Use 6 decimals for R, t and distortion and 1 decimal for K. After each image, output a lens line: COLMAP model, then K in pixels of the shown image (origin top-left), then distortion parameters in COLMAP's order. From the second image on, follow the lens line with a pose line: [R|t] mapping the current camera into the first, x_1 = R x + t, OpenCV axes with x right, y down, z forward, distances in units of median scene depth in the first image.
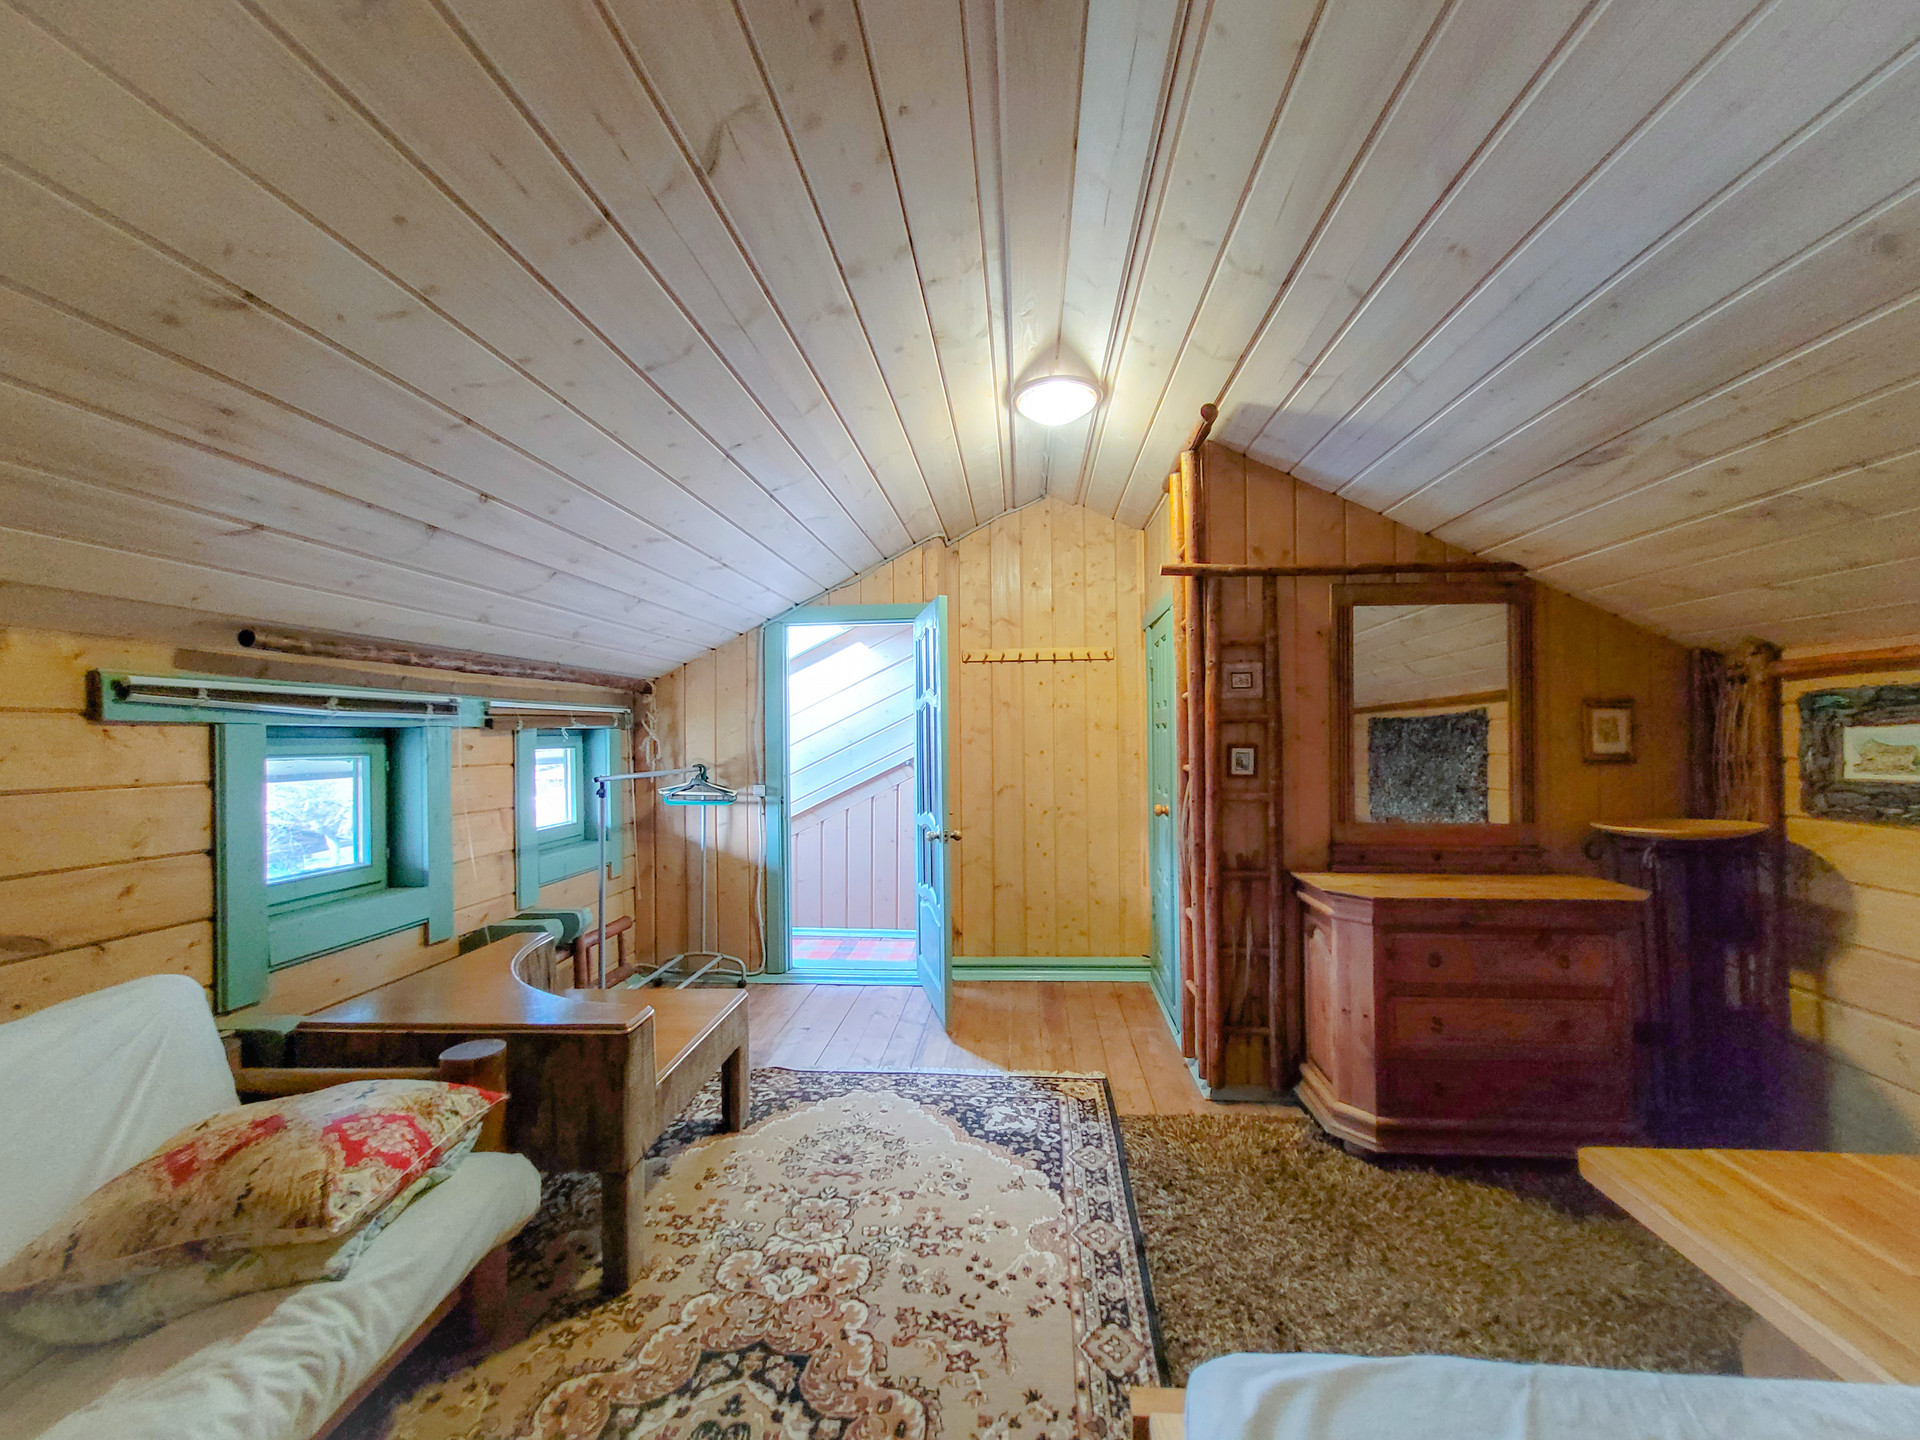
lens RADIAL K [[752.6, 0, 974.1], [0, 752.6, 735.6], [0, 0, 1]] dist [0.006468, -0.000129]
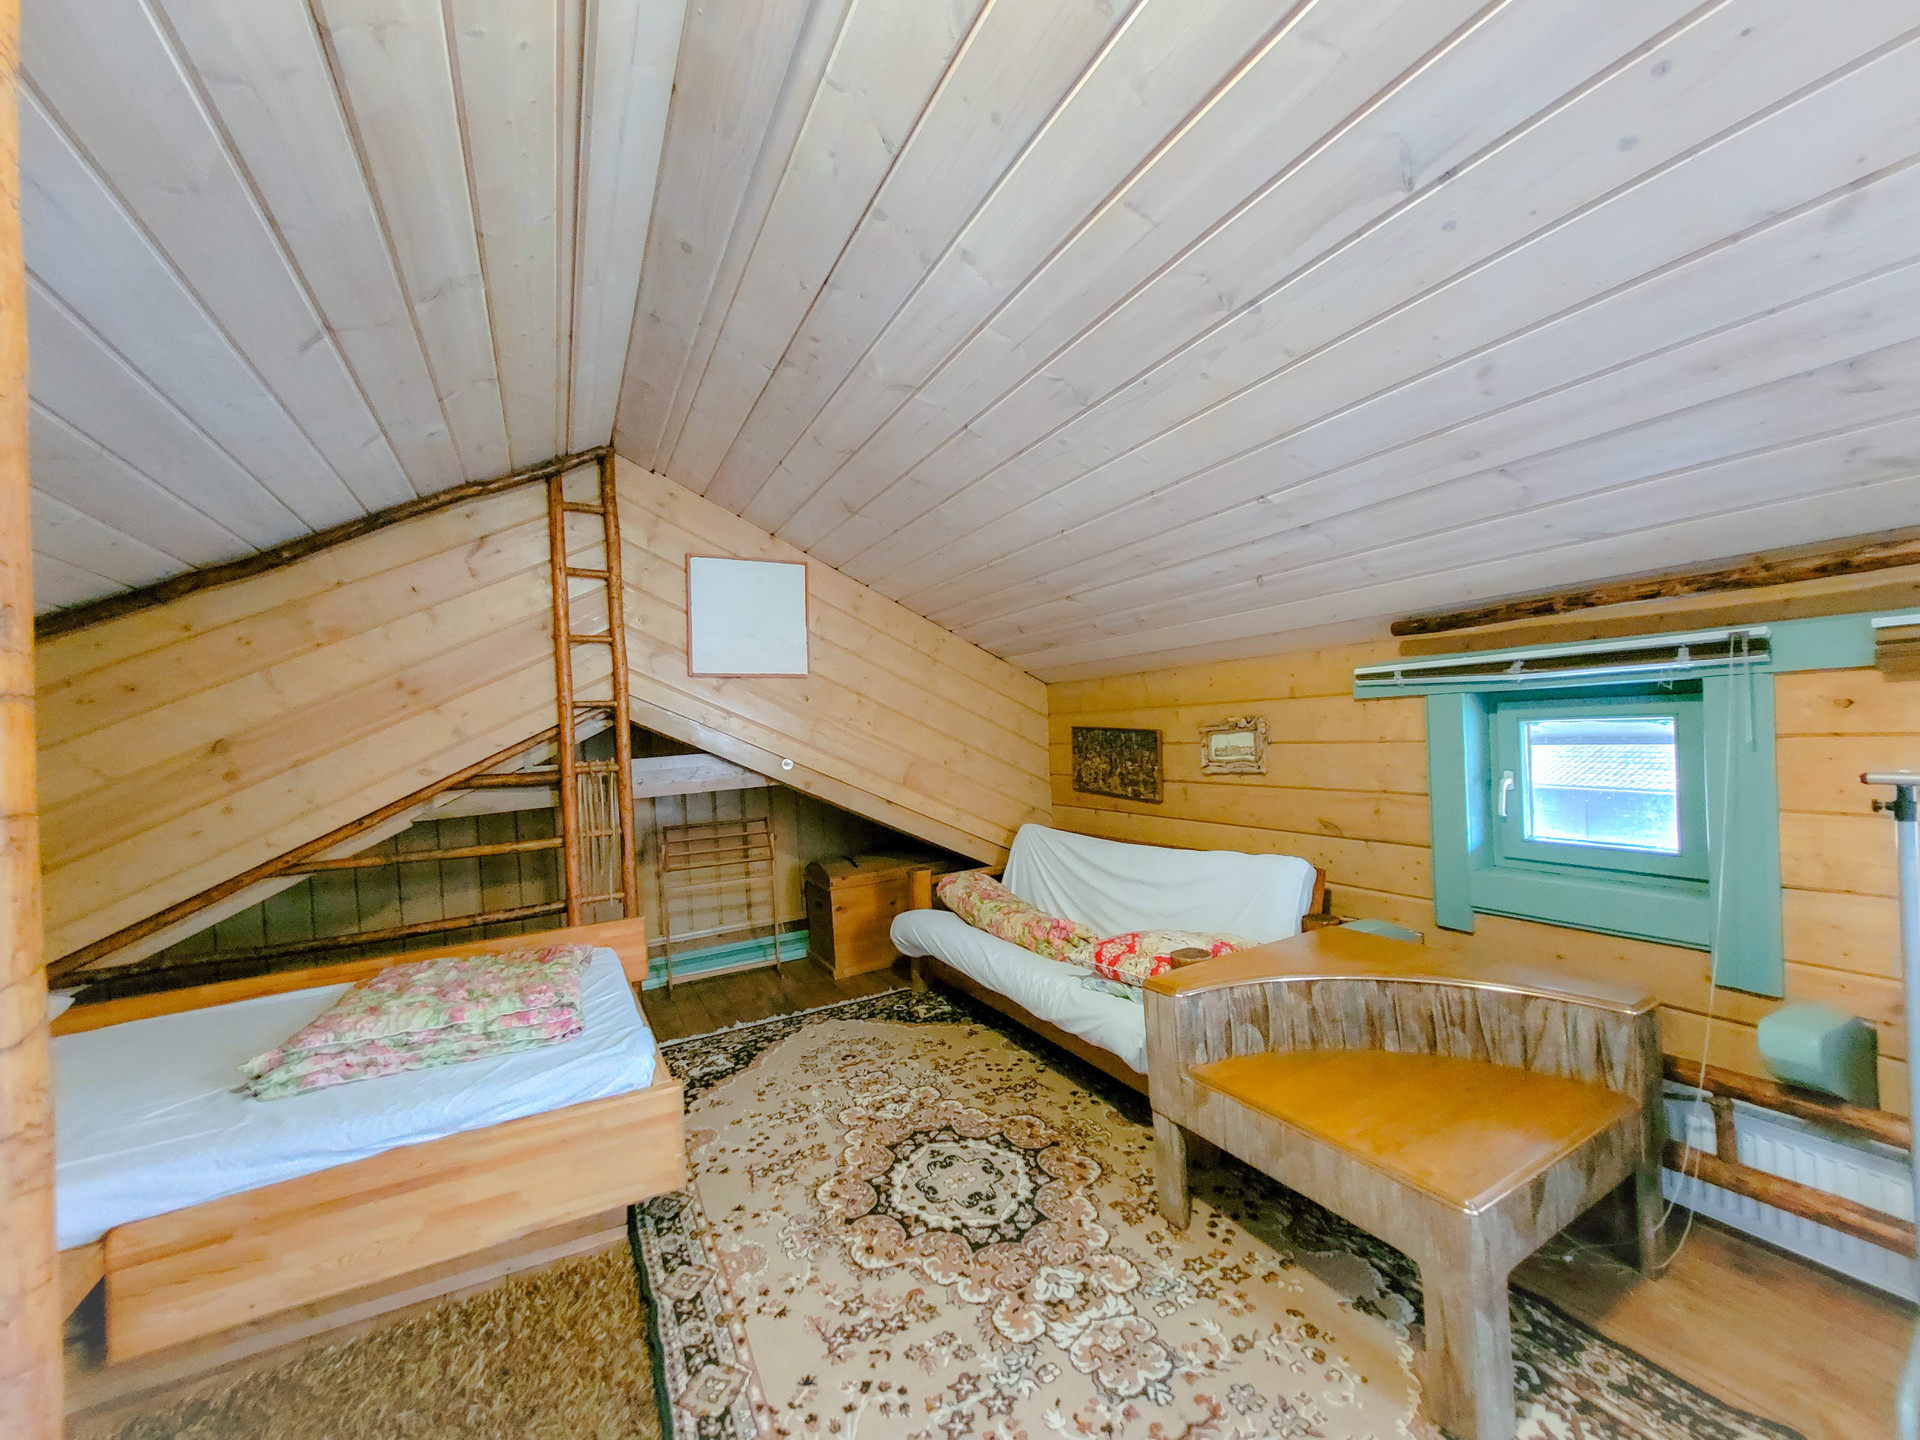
lens RADIAL K [[752.6, 0, 974.1], [0, 752.6, 735.6], [0, 0, 1]] dist [0.006468, -0.000129]
pose [[-0.835072, 0.056312, -0.547251, 0.366414], [0.059210, 0.998169, 0.012360, -0.010870], [0.546944, -0.022082, -0.836878, 1.891850]]
